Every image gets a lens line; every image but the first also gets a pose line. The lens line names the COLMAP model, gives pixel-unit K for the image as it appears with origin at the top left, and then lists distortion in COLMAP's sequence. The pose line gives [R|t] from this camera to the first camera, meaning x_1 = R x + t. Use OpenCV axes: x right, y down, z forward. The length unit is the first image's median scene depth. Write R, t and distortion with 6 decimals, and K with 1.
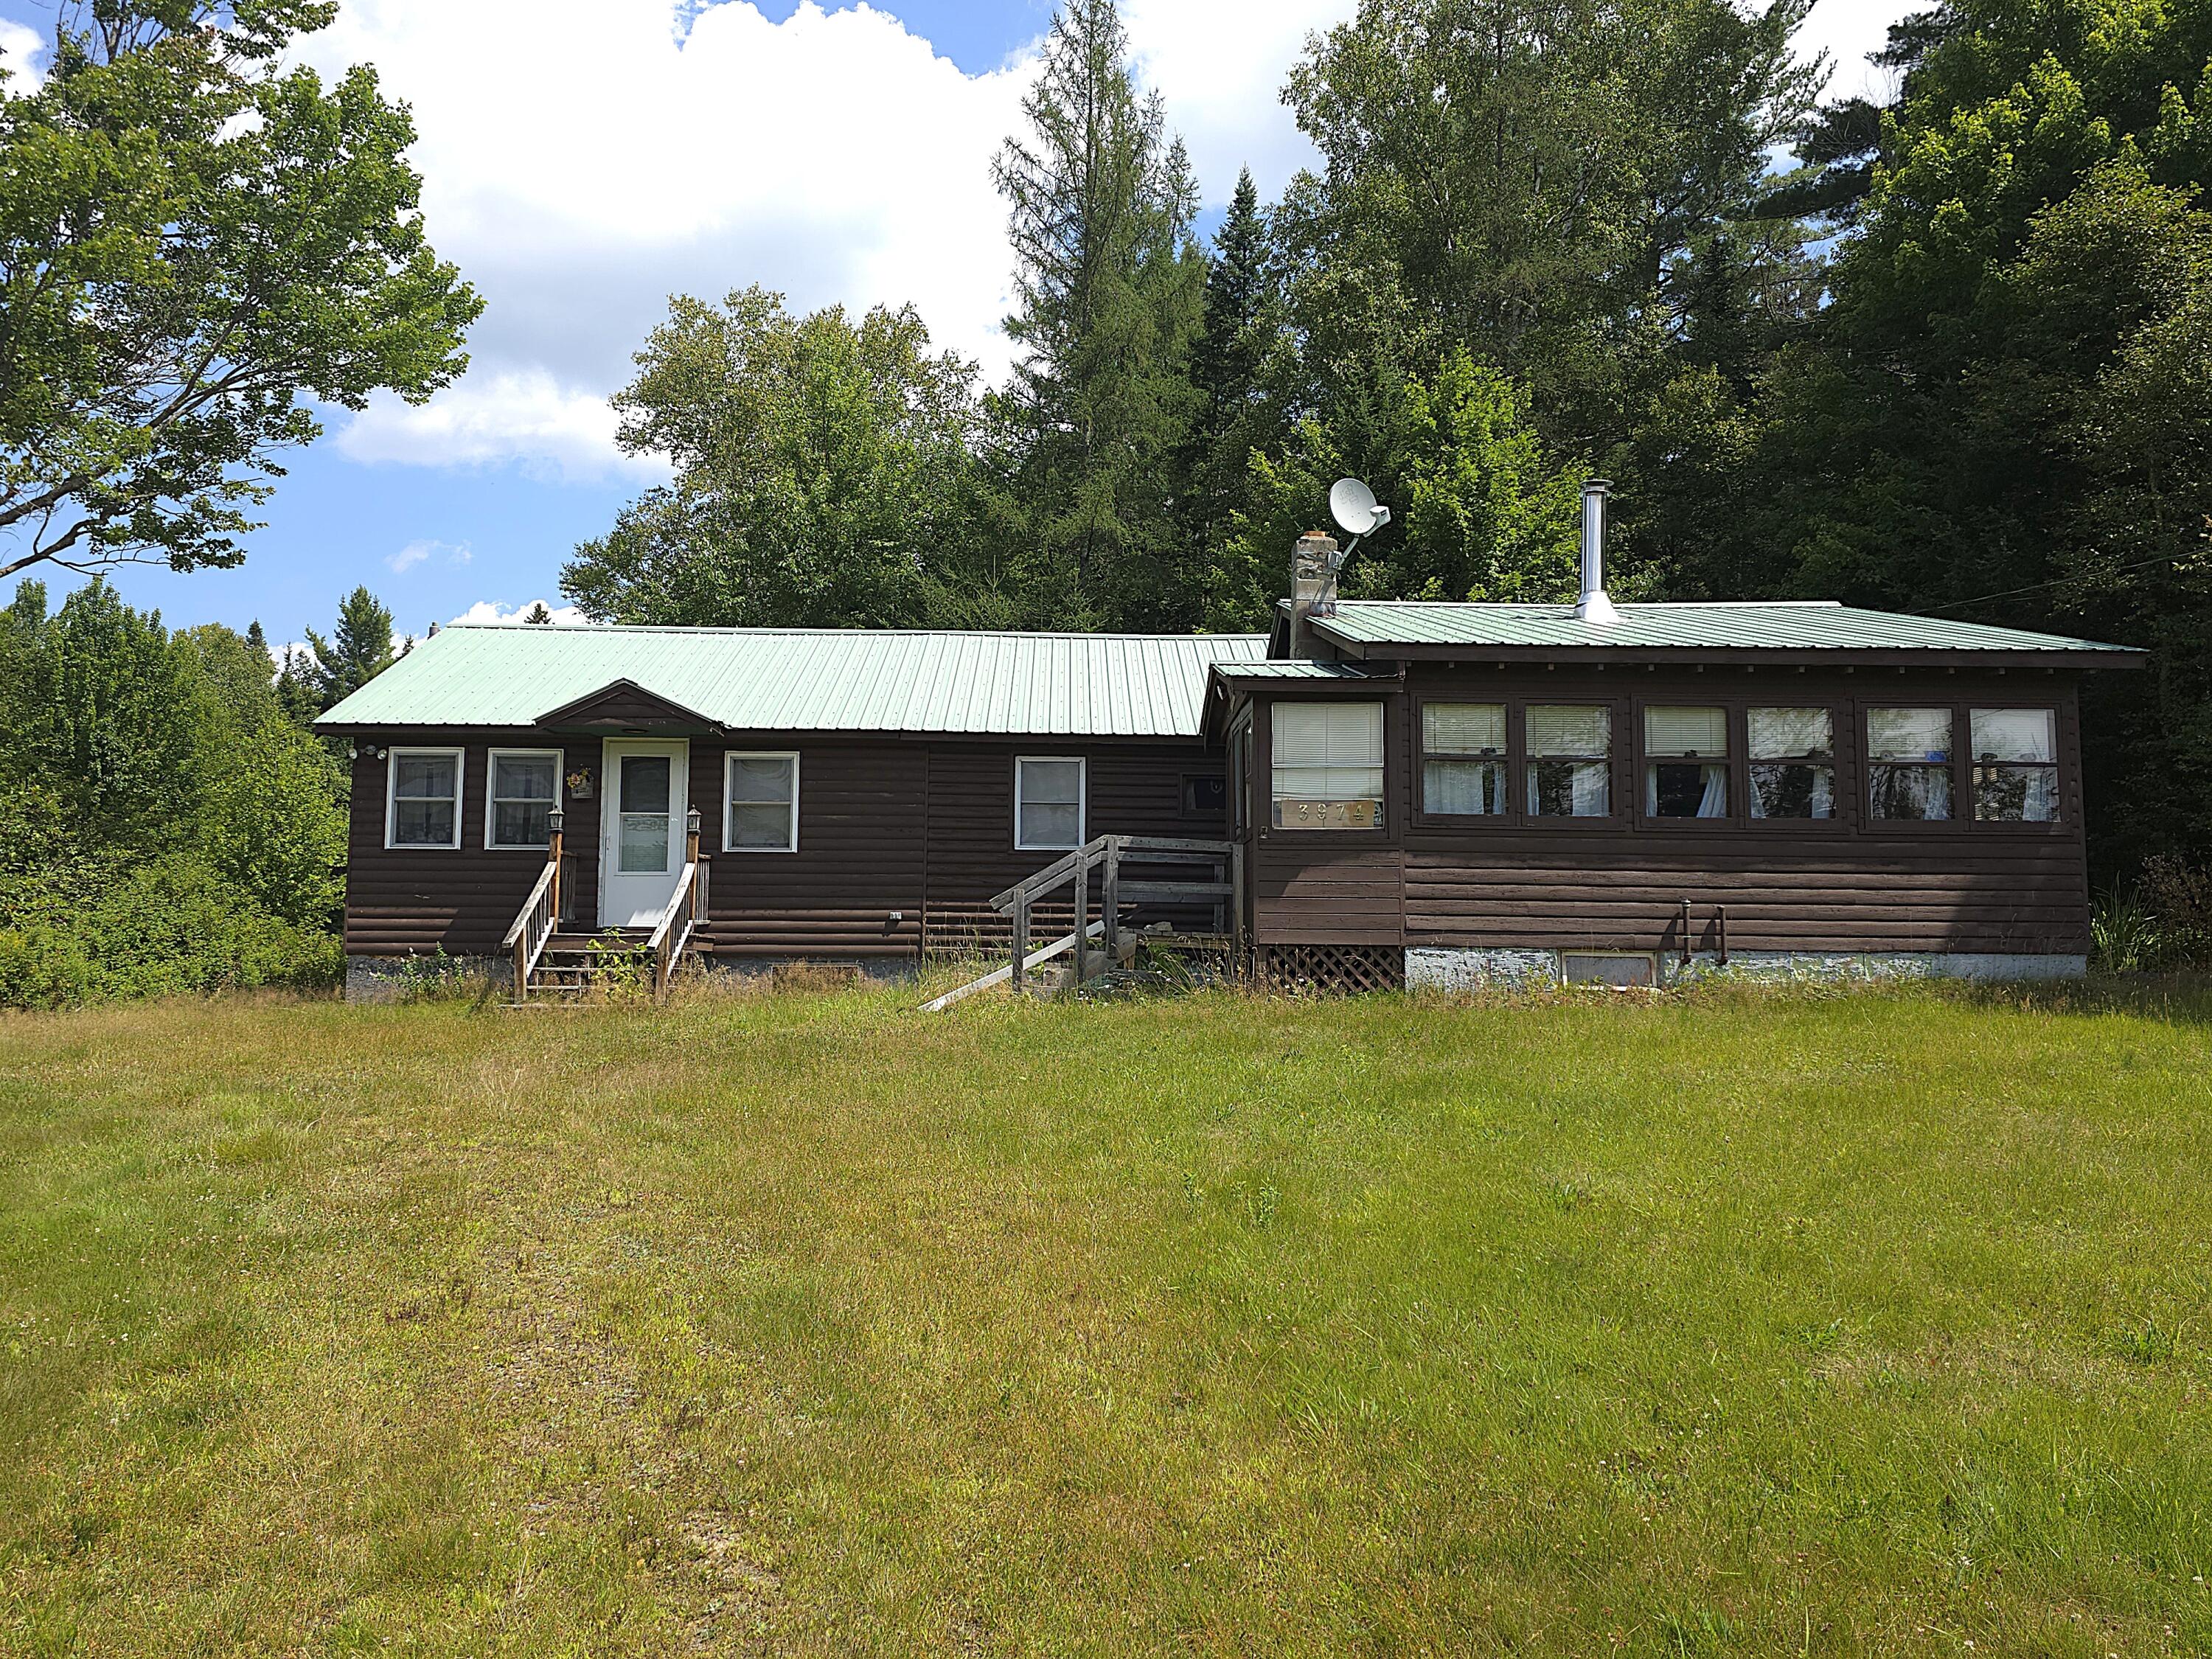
lens RADIAL K [[1692.3, 0, 1091.7], [0, 1692.3, 819.5], [0, 0, 1]] dist [0.061470, -0.062035]
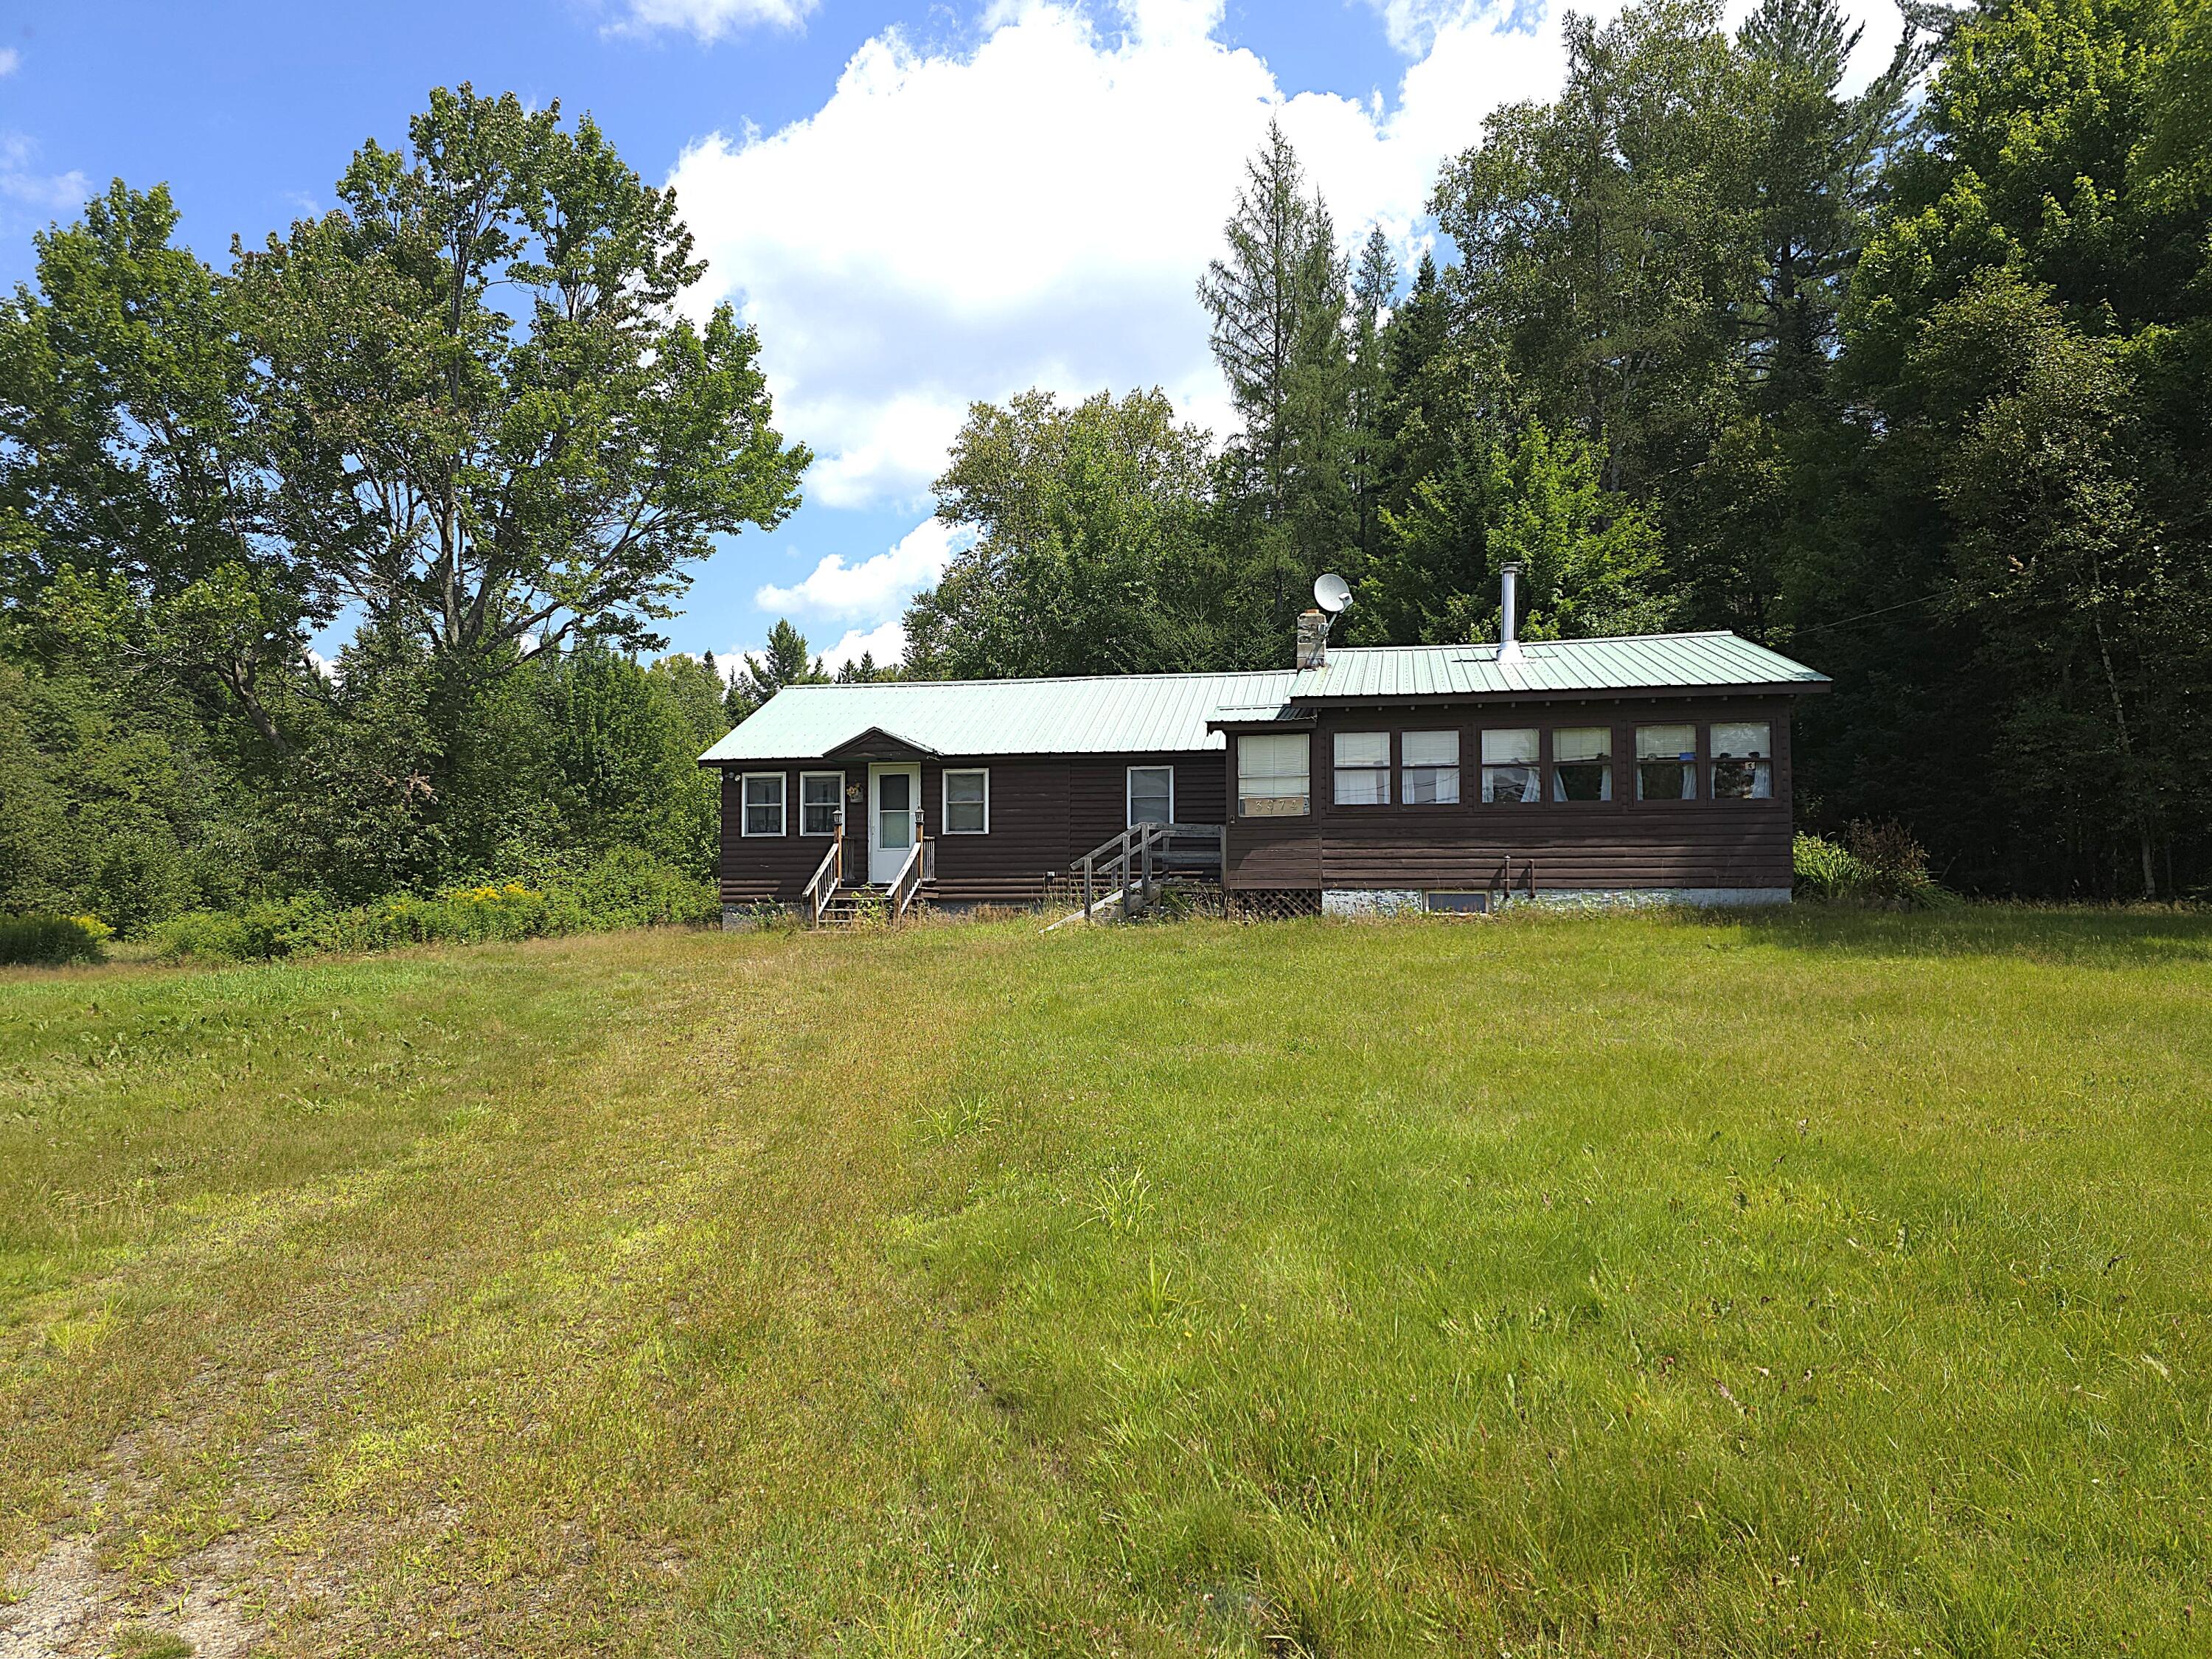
lens RADIAL K [[1475.0, 0, 1100.1], [0, 1475.0, 857.6], [0, 0, 1]] dist [0.064051, -0.059080]
pose [[0.978081, -0.018327, -0.207417, 0.201722], [0.028713, 0.998474, 0.047172, -0.019123], [0.206236, -0.052093, 0.977115, -0.288456]]
